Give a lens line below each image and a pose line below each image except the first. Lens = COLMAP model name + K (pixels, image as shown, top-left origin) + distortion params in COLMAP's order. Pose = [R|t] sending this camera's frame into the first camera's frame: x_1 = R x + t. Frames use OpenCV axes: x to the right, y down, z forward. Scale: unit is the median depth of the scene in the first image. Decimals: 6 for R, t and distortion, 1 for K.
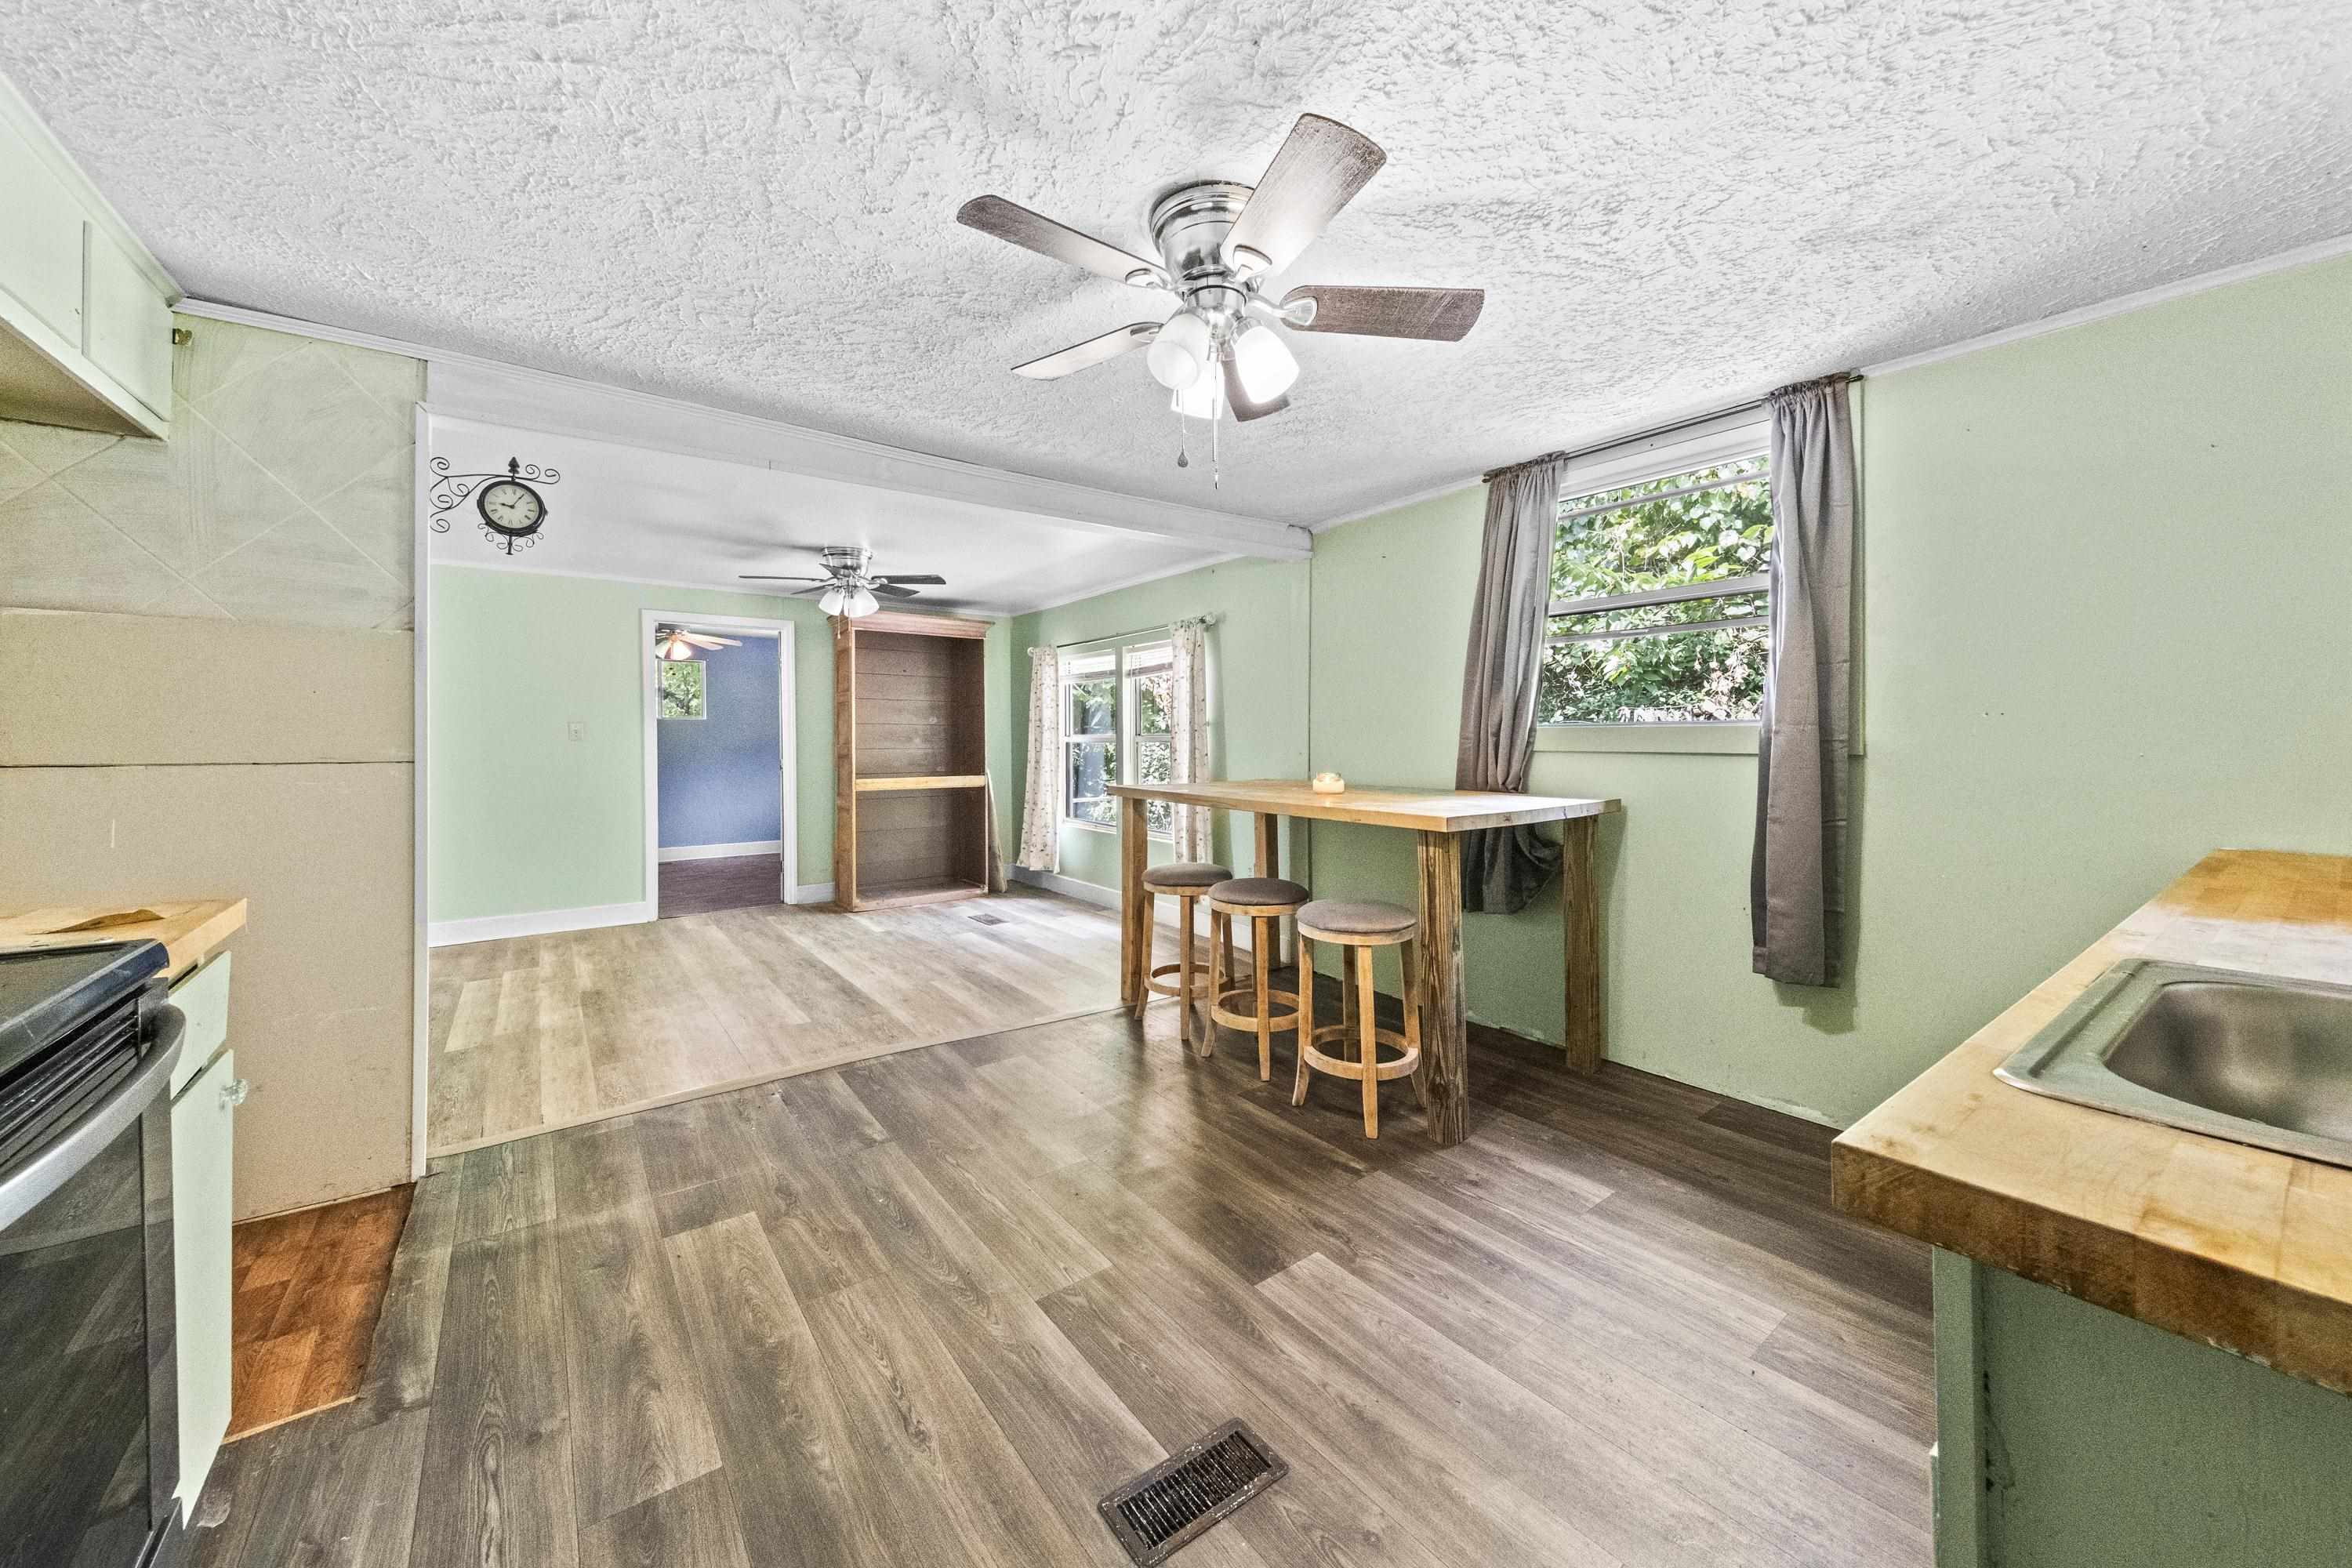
lens RADIAL K [[854.5, 0, 1191.6], [0, 854.5, 764.8], [0, 0, 1]] dist [0.020973, 0.000083]
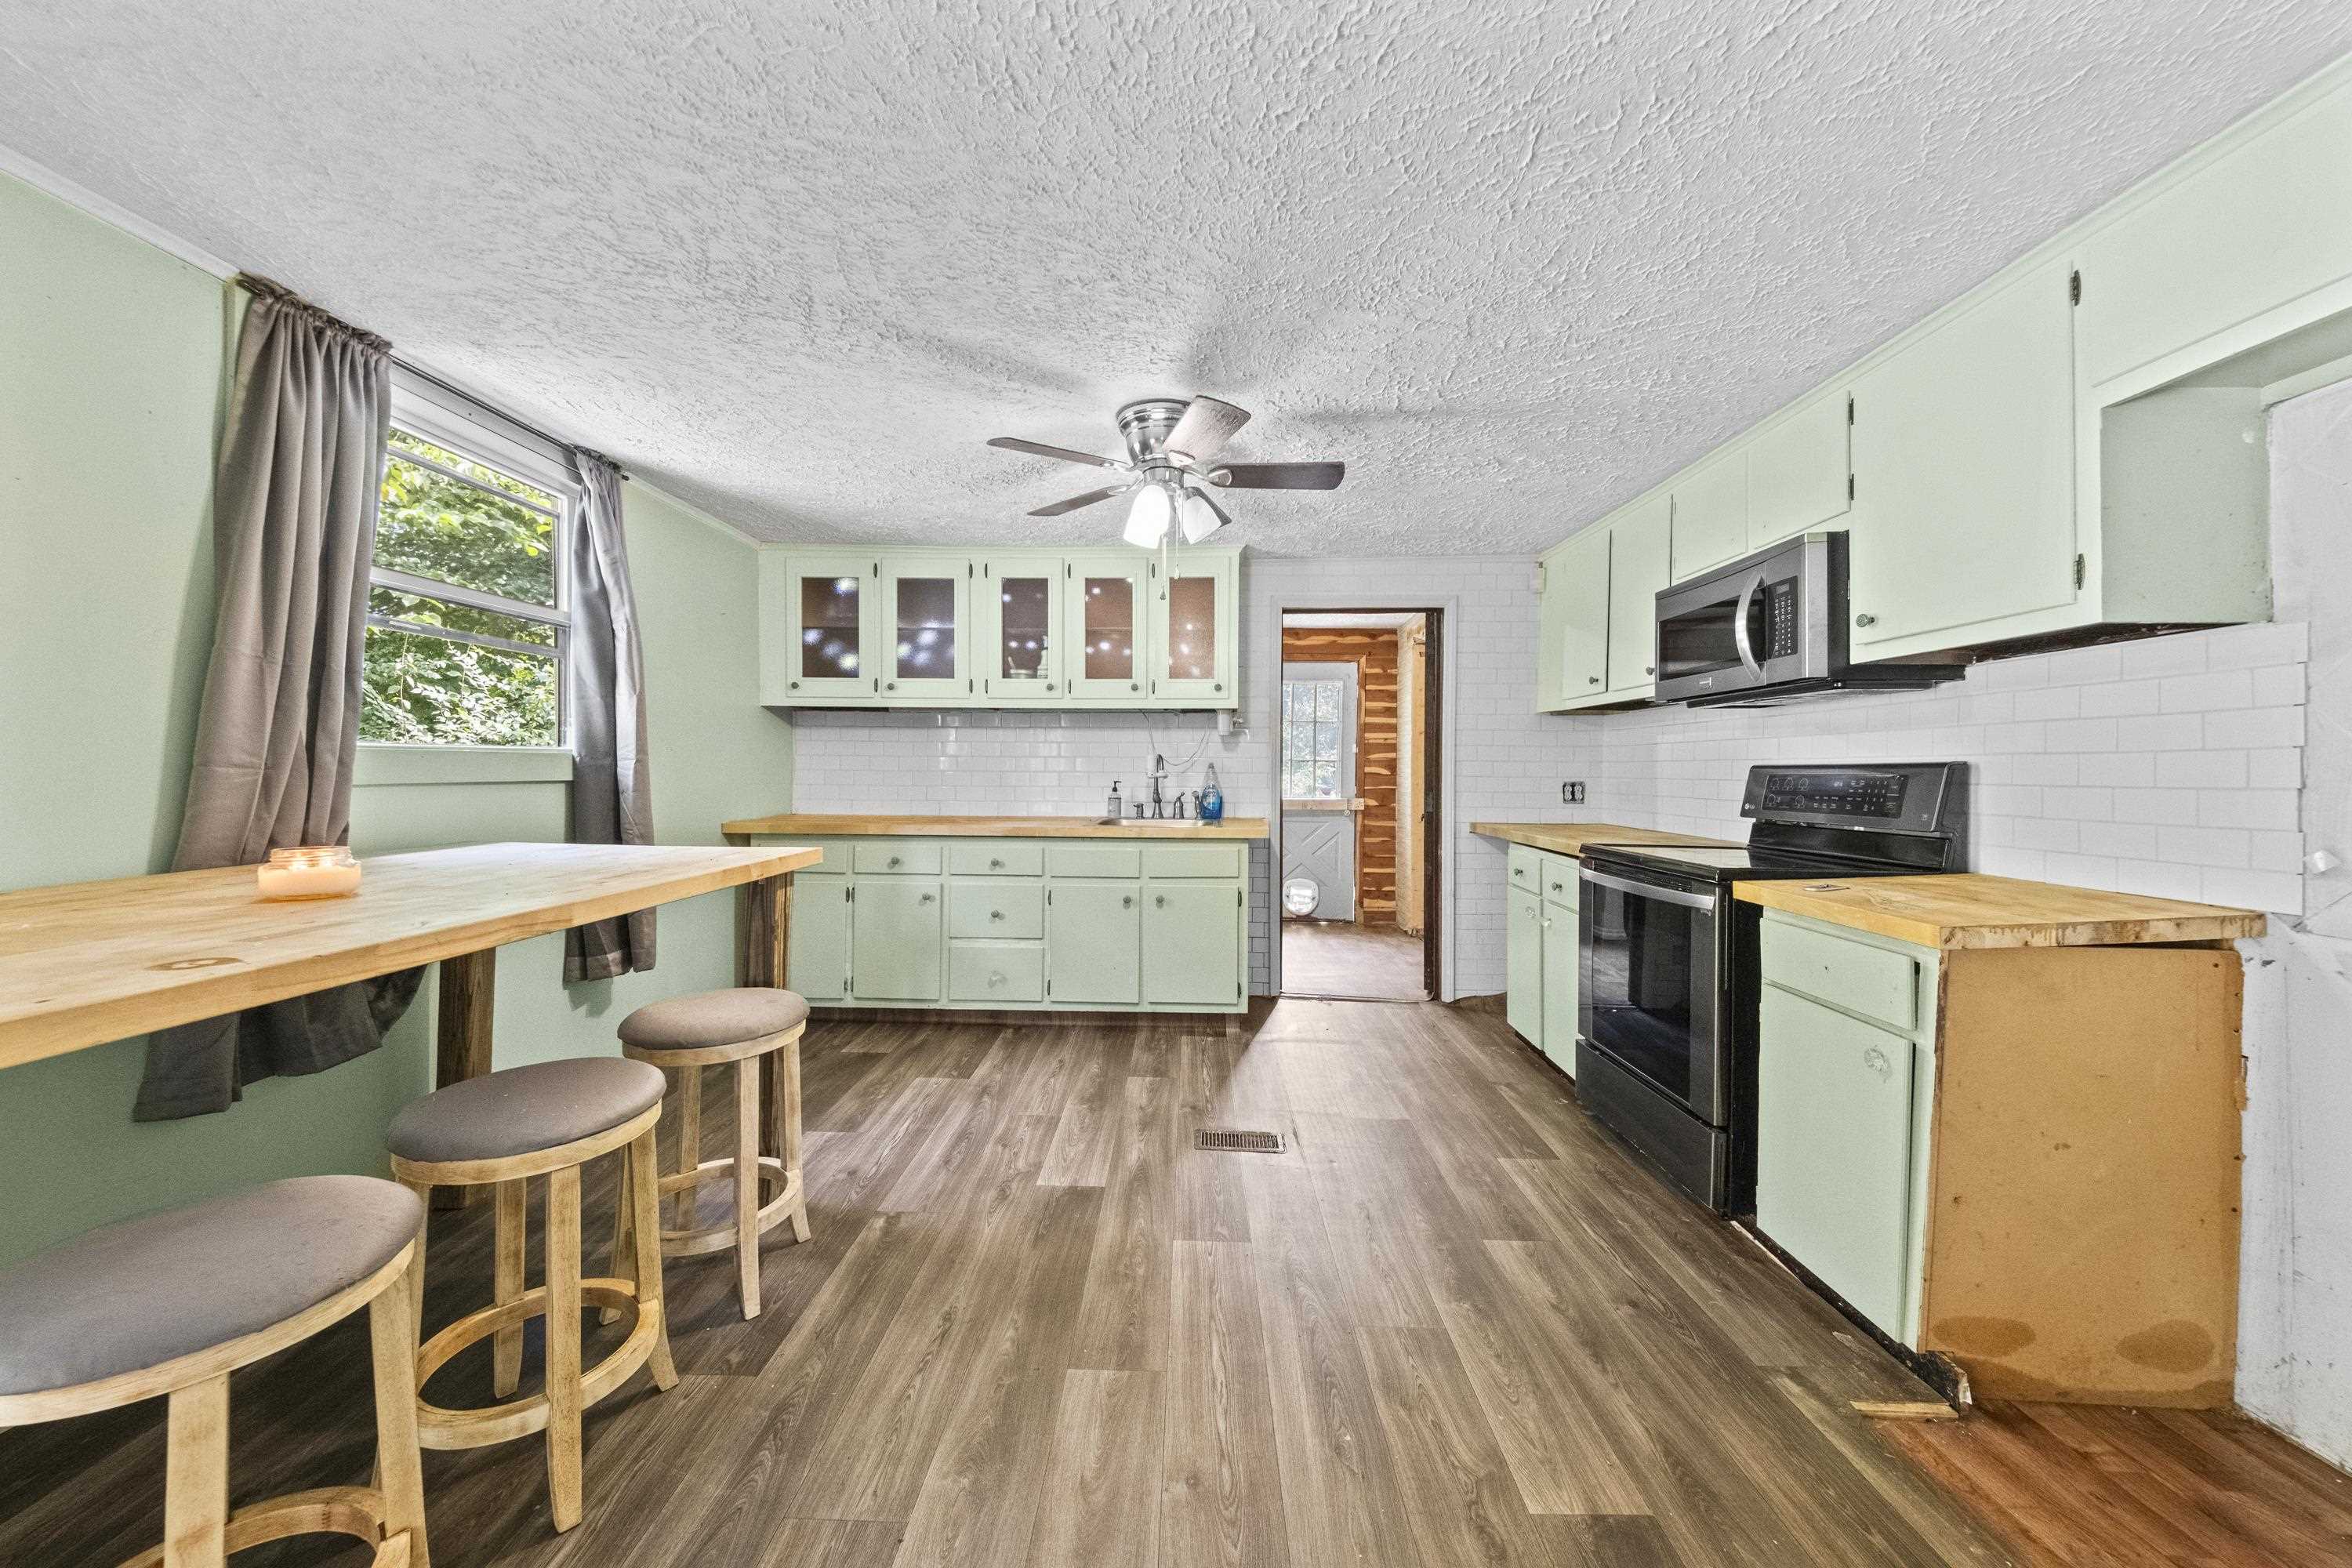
lens RADIAL K [[813.7, 0, 1177.2], [0, 813.7, 771.1], [0, 0, 1]] dist [0.001585, -0.001312]
pose [[-0.780784, -0.010483, 0.624713, -0.494126], [0.013795, 0.999326, 0.034011, -0.041663], [-0.624649, 0.035173, -0.780113, 1.191525]]
